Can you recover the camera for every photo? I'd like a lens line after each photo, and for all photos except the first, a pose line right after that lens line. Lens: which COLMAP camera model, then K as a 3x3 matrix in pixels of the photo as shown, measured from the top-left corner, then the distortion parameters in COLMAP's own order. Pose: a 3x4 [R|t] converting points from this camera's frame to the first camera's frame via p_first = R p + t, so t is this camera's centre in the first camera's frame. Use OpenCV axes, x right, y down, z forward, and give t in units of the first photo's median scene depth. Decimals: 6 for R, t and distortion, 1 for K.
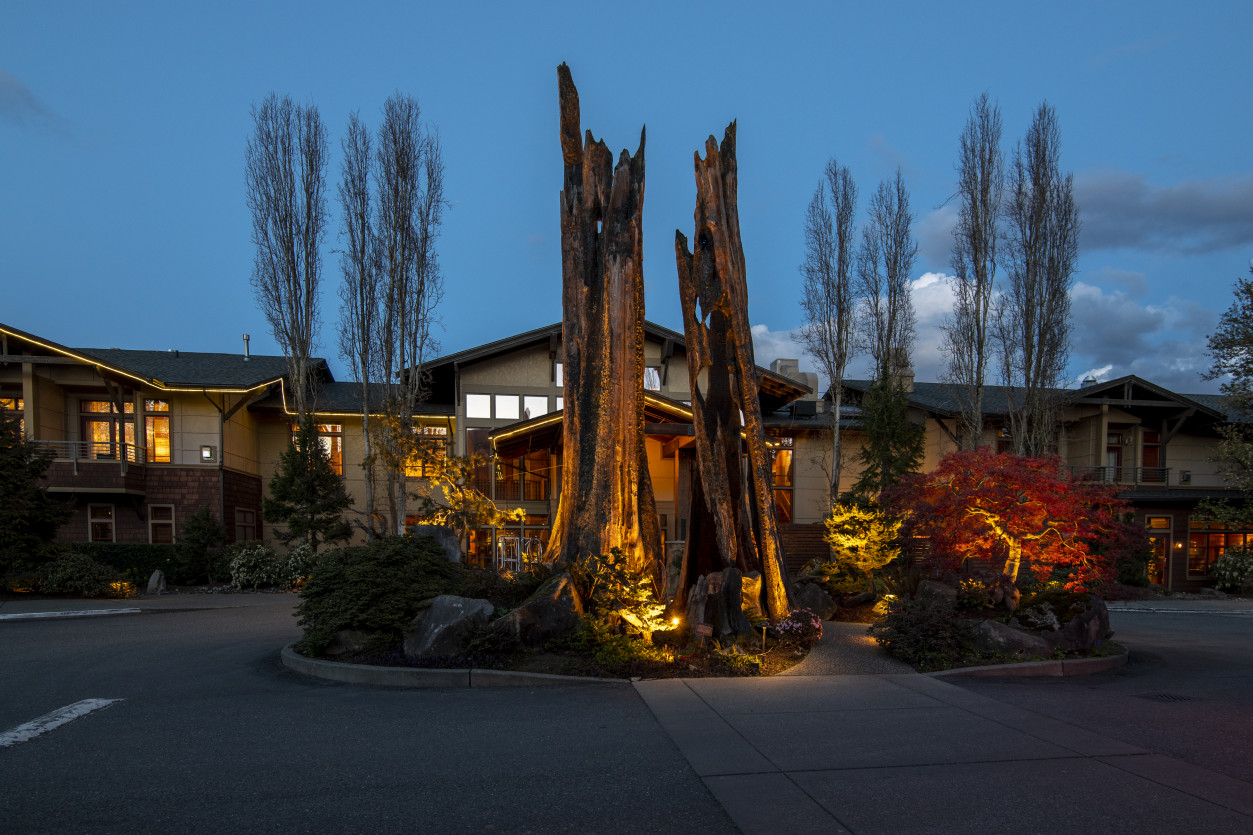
lens RADIAL K [[749.0, 0, 627.4], [0, 749.0, 556.9], [0, 0, 1]] dist [-0.010308, -0.000723]
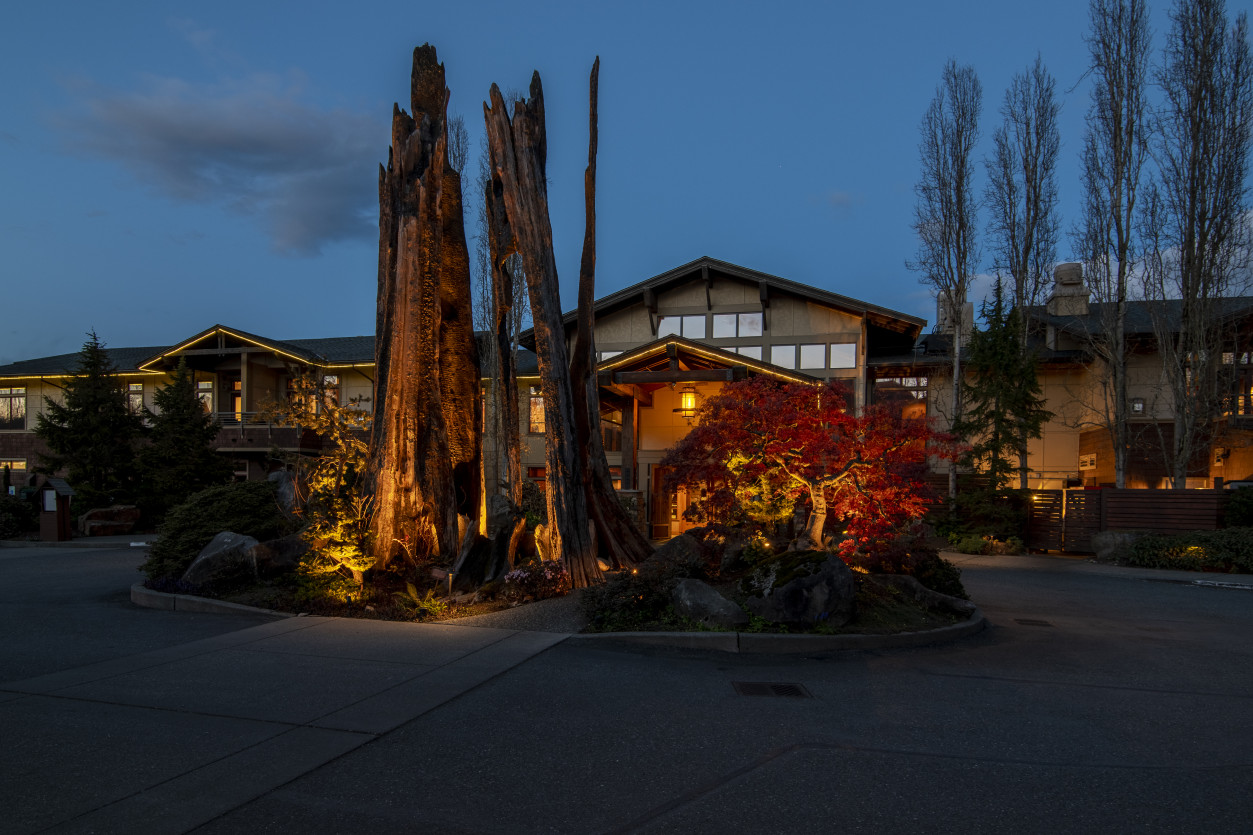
lens RADIAL K [[729.7, 0, 624.1], [0, 729.7, 489.8], [0, 0, 1]] dist [-0.016582, 0.000208]
pose [[0.917069, 0.004740, -0.398700, 0.682713], [-0.015760, 0.999579, -0.024367, 0.004134], [0.398417, 0.028630, 0.916758, 0.194060]]
